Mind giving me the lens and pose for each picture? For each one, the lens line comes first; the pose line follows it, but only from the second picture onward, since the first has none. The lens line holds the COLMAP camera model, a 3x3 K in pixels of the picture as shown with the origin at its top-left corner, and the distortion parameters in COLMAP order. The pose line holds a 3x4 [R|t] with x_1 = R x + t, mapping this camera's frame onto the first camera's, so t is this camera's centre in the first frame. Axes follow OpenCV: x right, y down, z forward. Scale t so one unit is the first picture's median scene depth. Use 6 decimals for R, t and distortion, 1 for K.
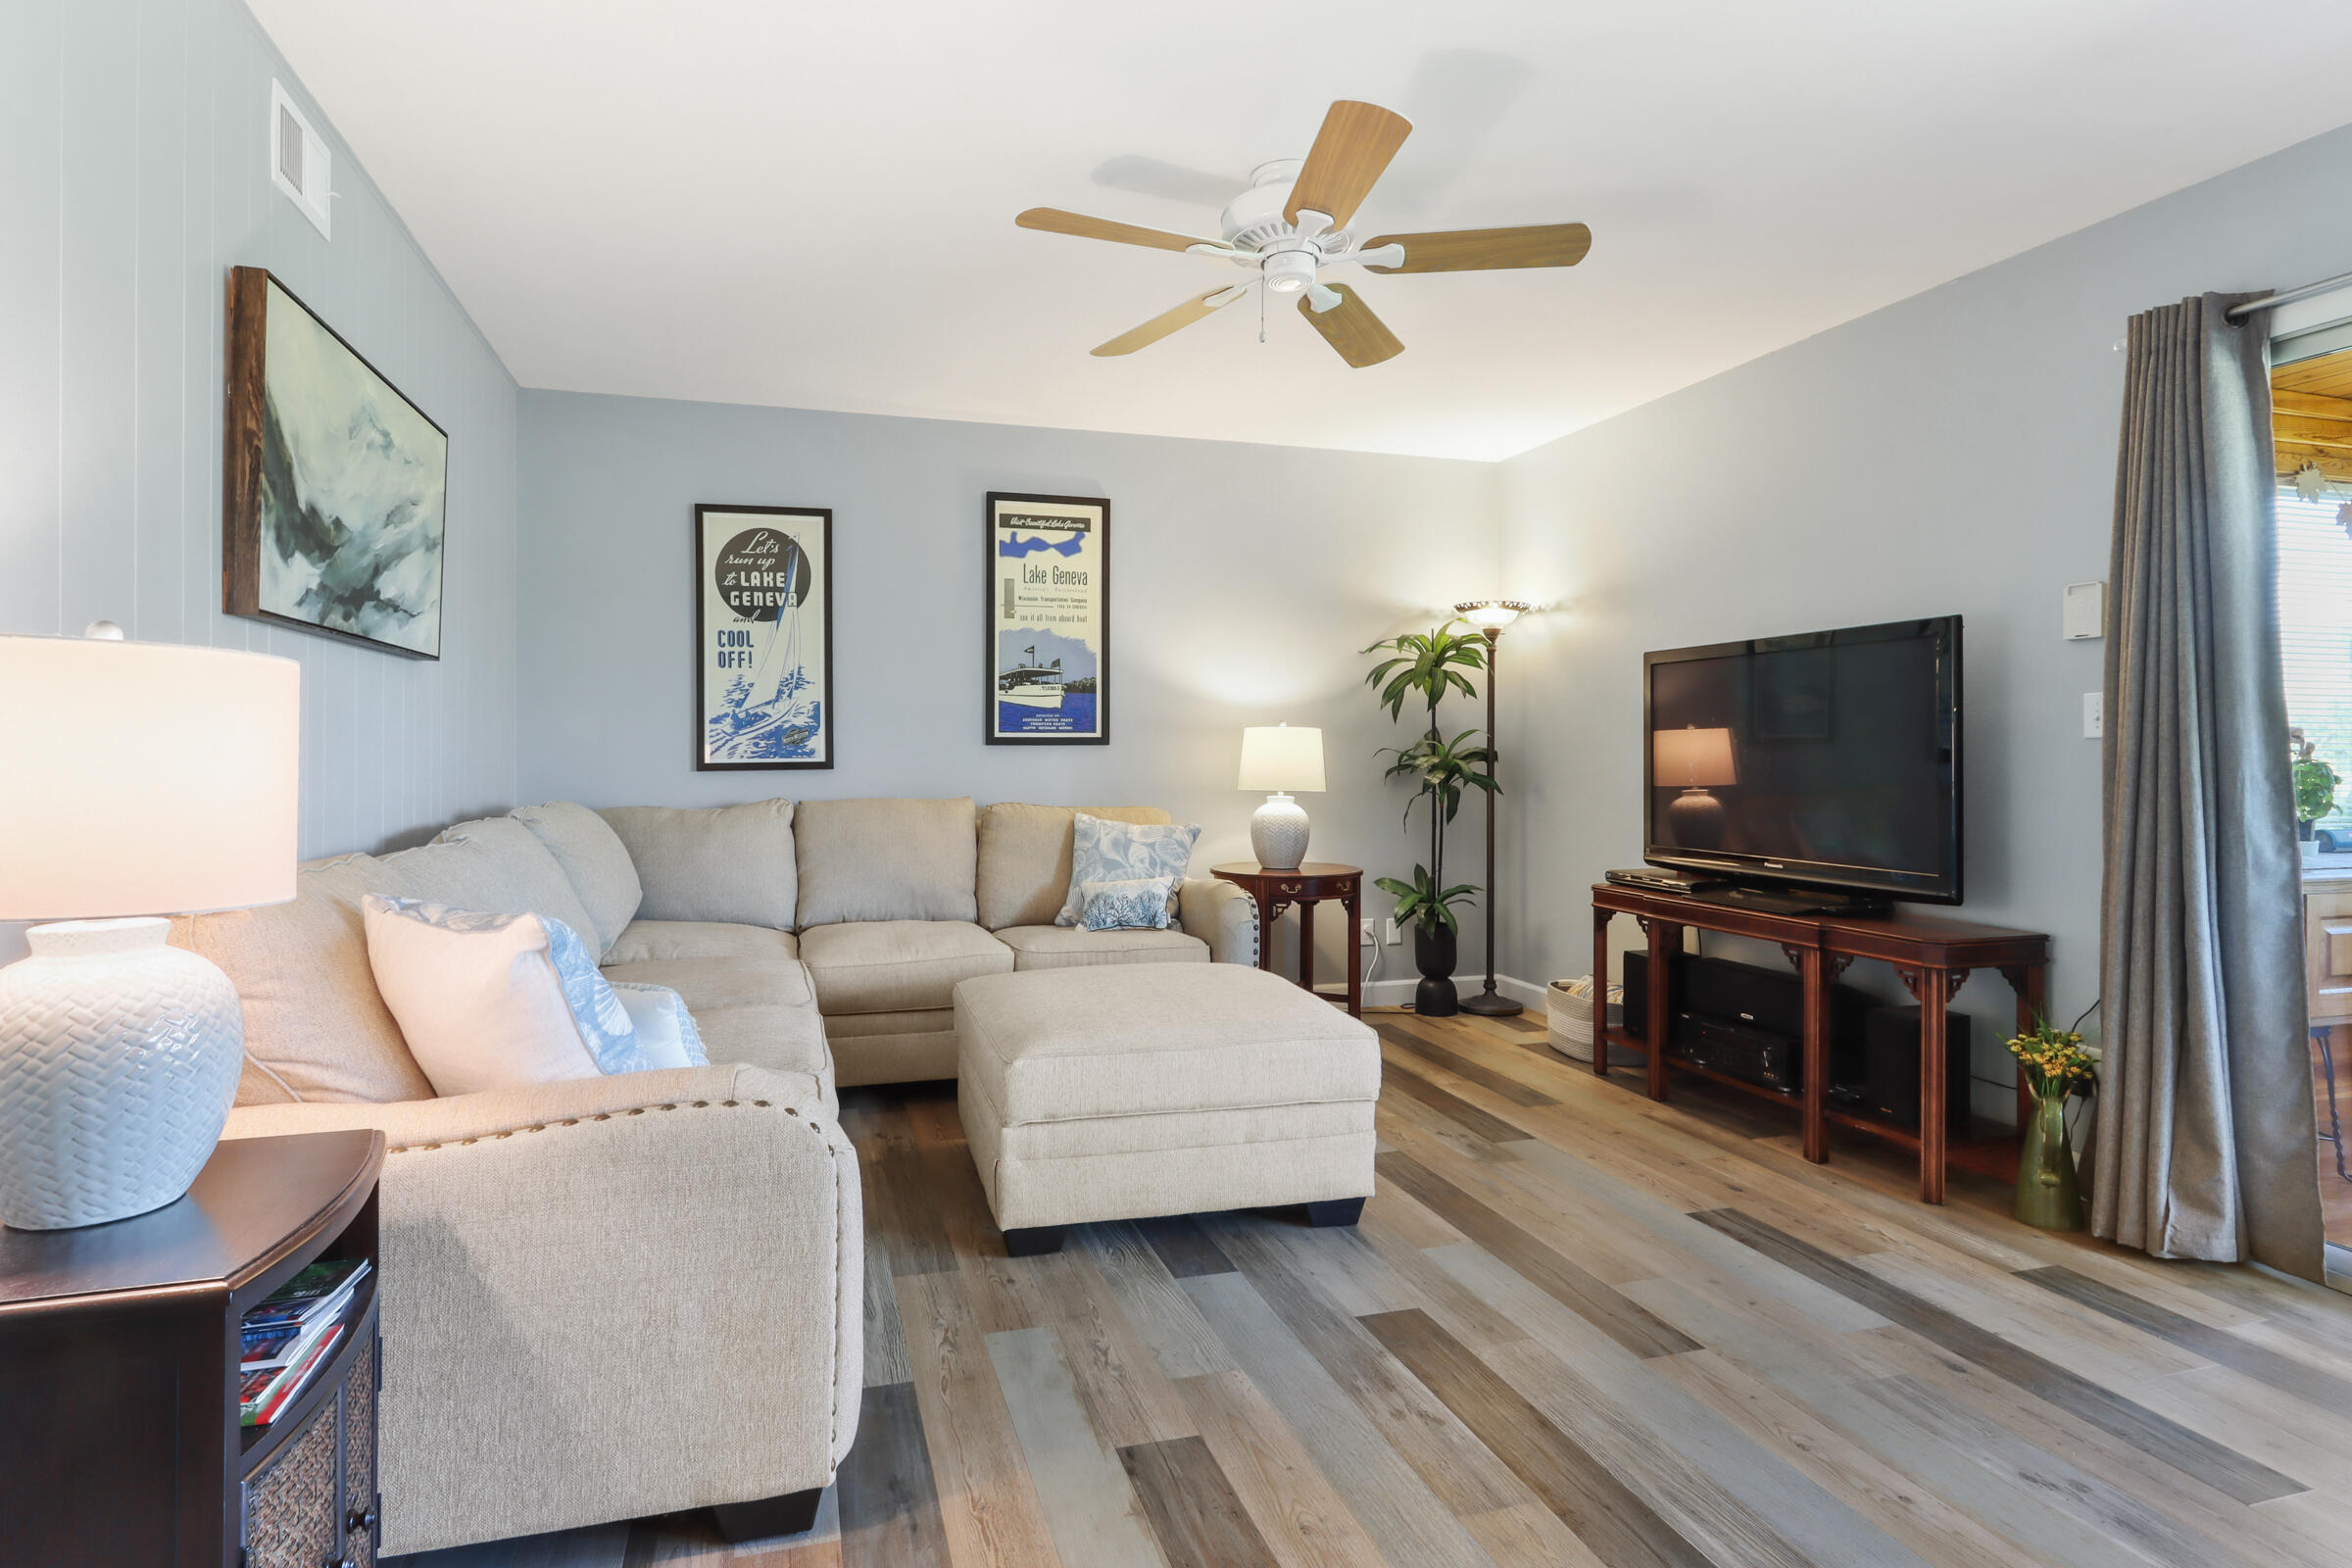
lens RADIAL K [[1236.9, 0, 1169.4], [0, 1236.9, 742.9], [0, 0, 1]] dist [-0.002283, 0.000210]
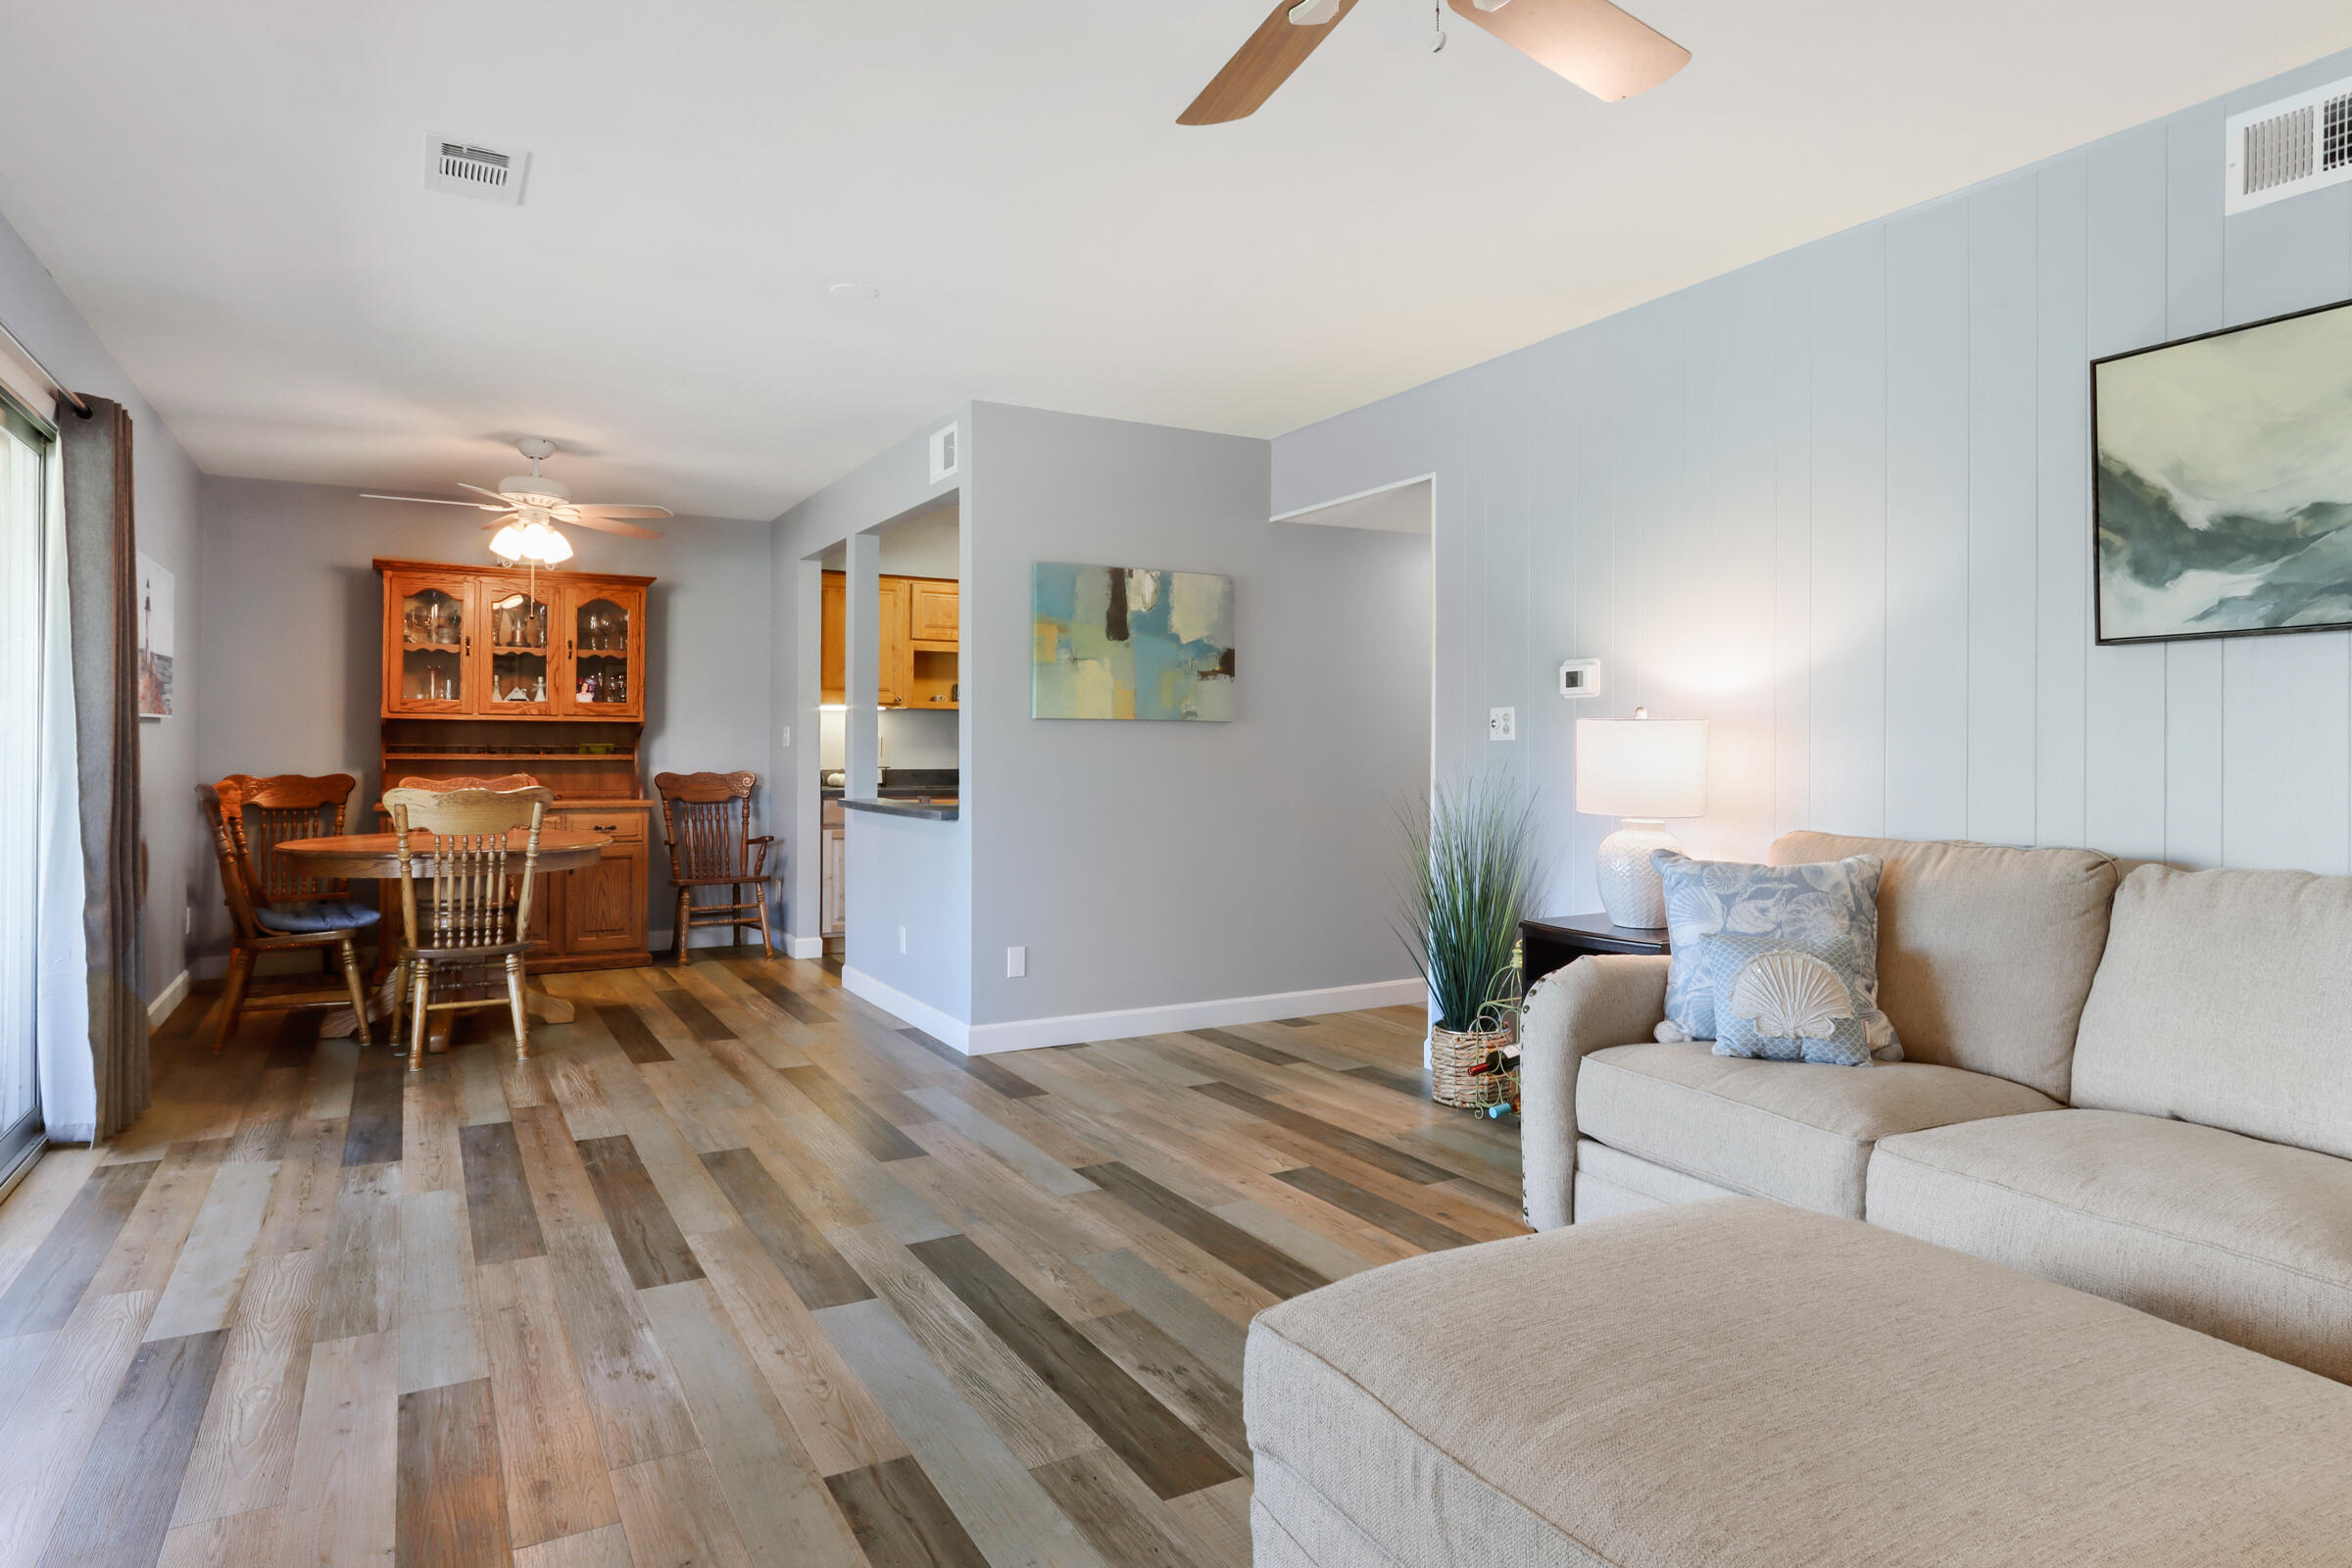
lens RADIAL K [[1364.2, 0, 1164.0], [0, 1364.2, 758.0], [0, 0, 1]] dist [0.000960, 0.000049]
pose [[-0.977965, -0.001188, -0.208766, 0.268219], [-0.000168, 0.999988, -0.004906, 0.008483], [0.208770, -0.004763, -0.977953, 1.295807]]
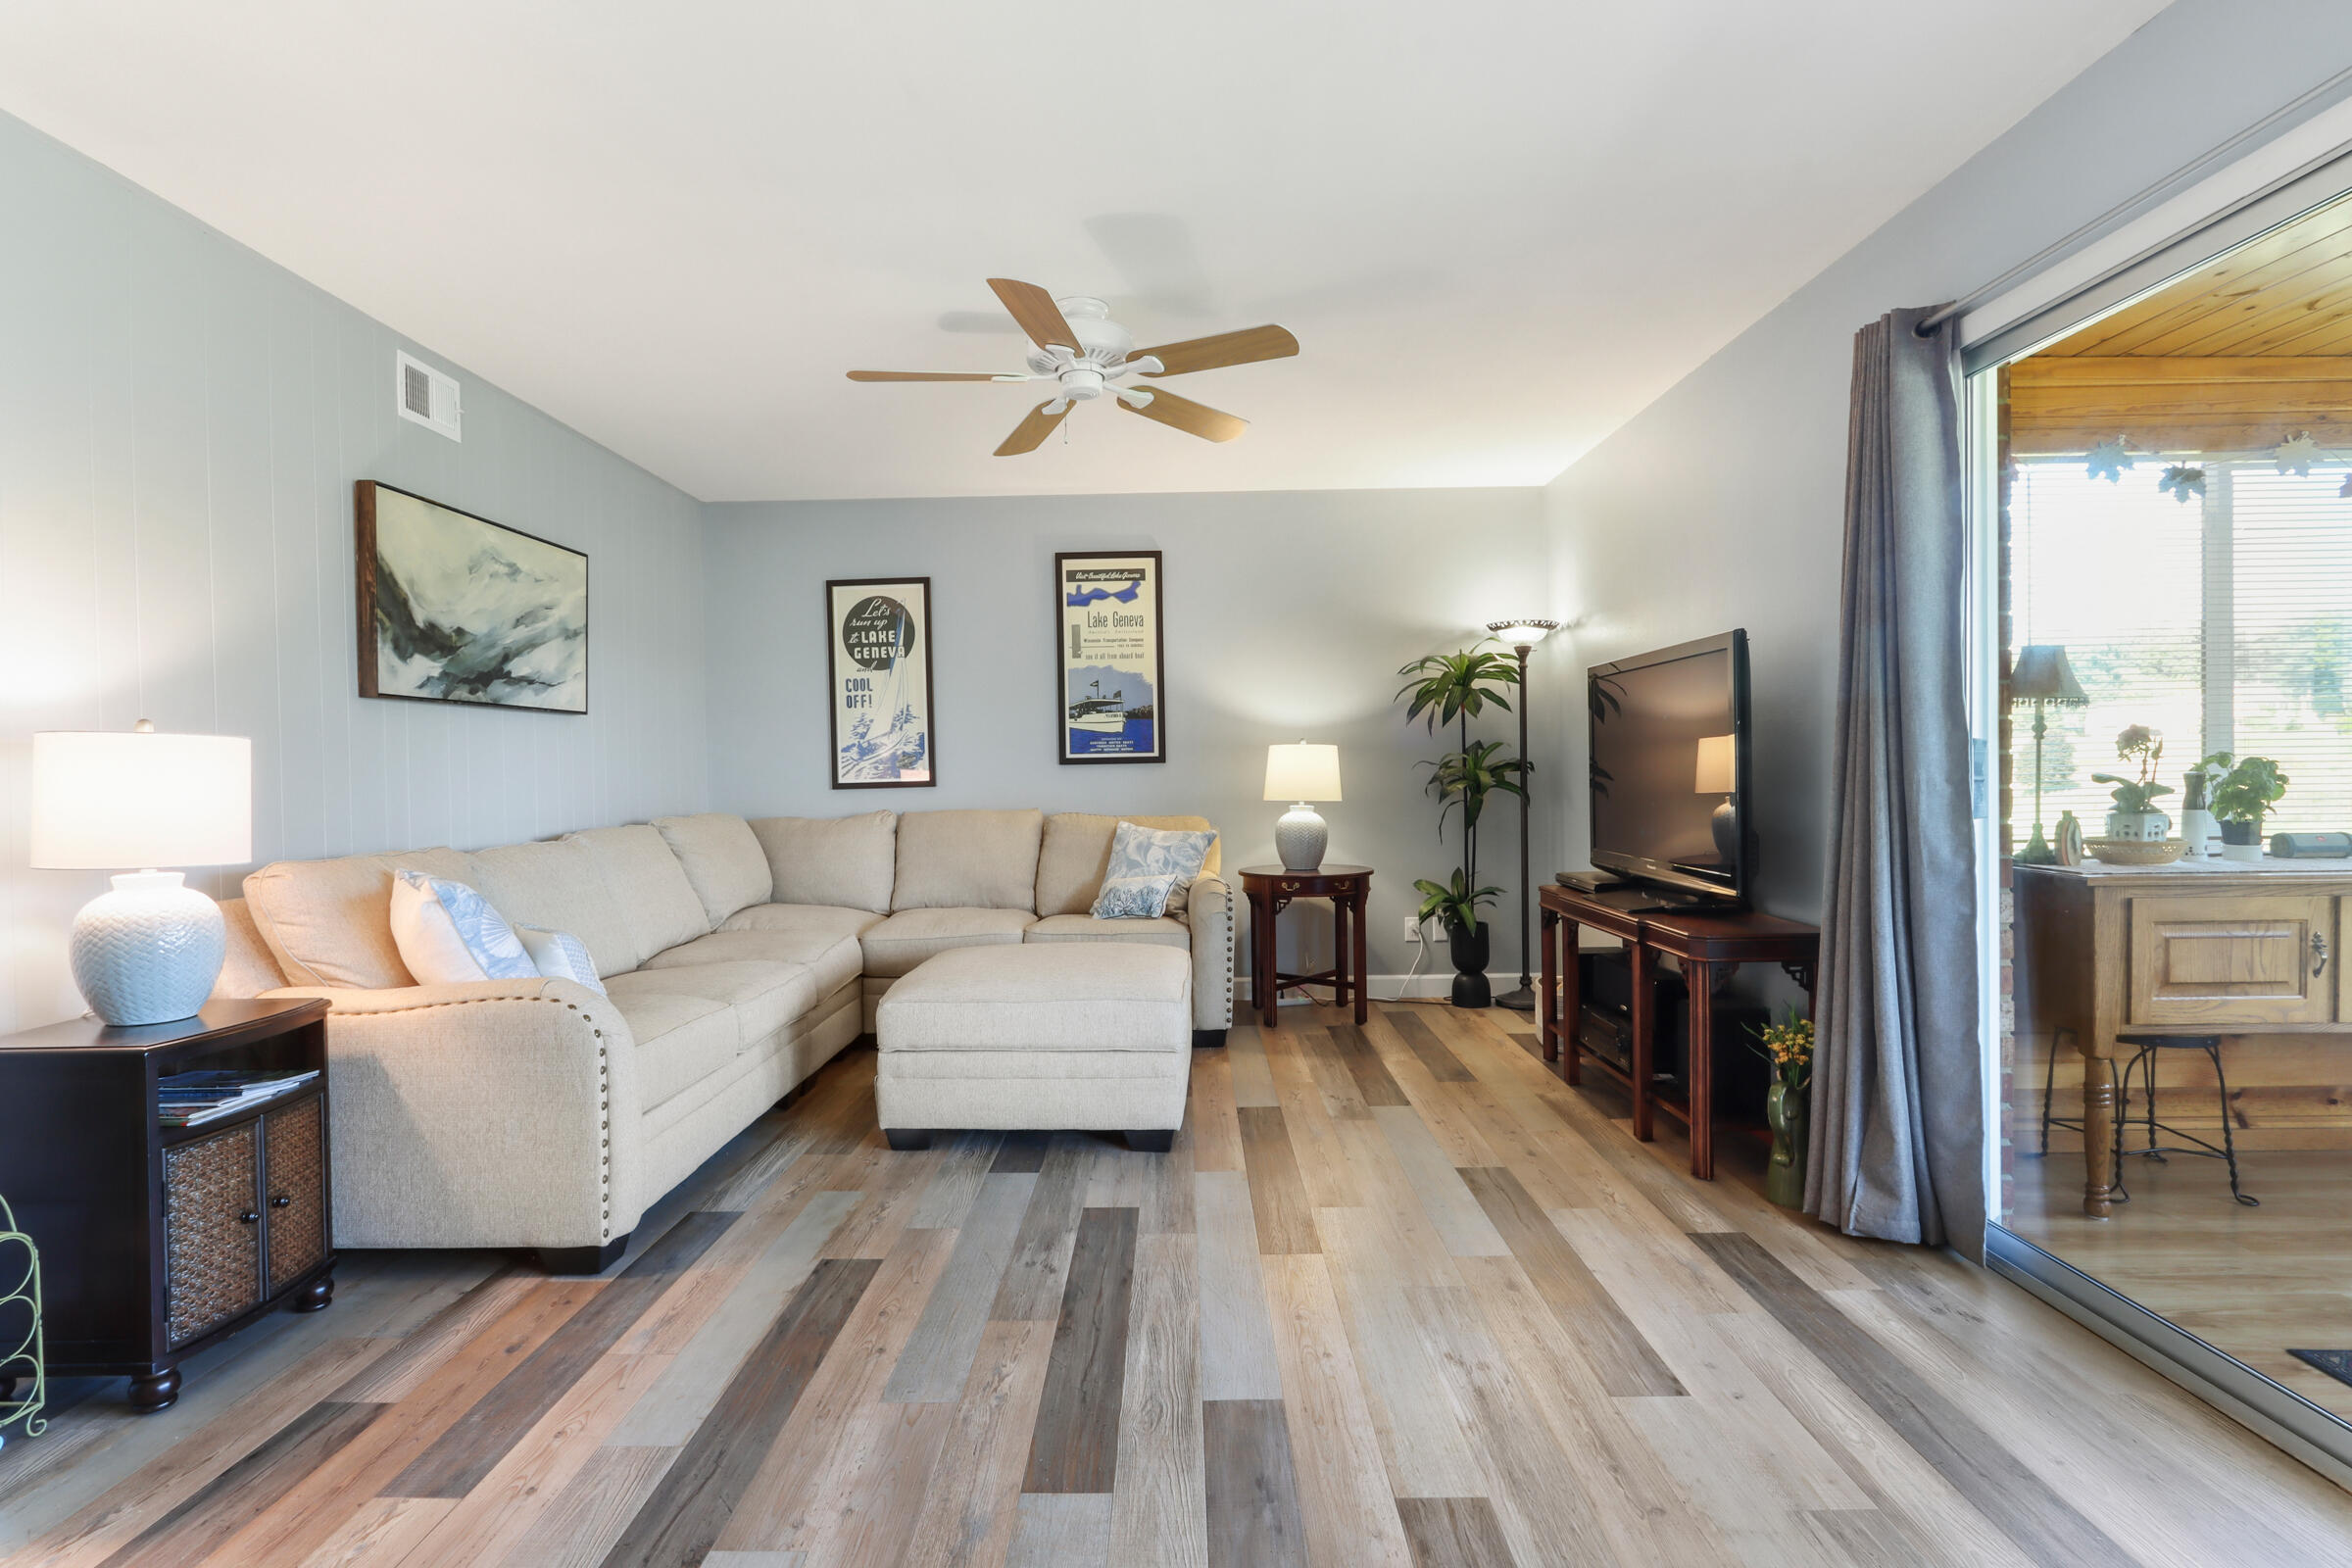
lens RADIAL K [[1200.6, 0, 1176.0], [0, 1200.6, 784.0], [0, 0, 1]] dist [-0.003495, -0.000268]
pose [[0.954630, -0.012862, -0.297517, 0.436988], [0.019559, 0.999618, 0.019541, -0.000446], [0.297152, -0.024473, 0.954516, -0.110825]]
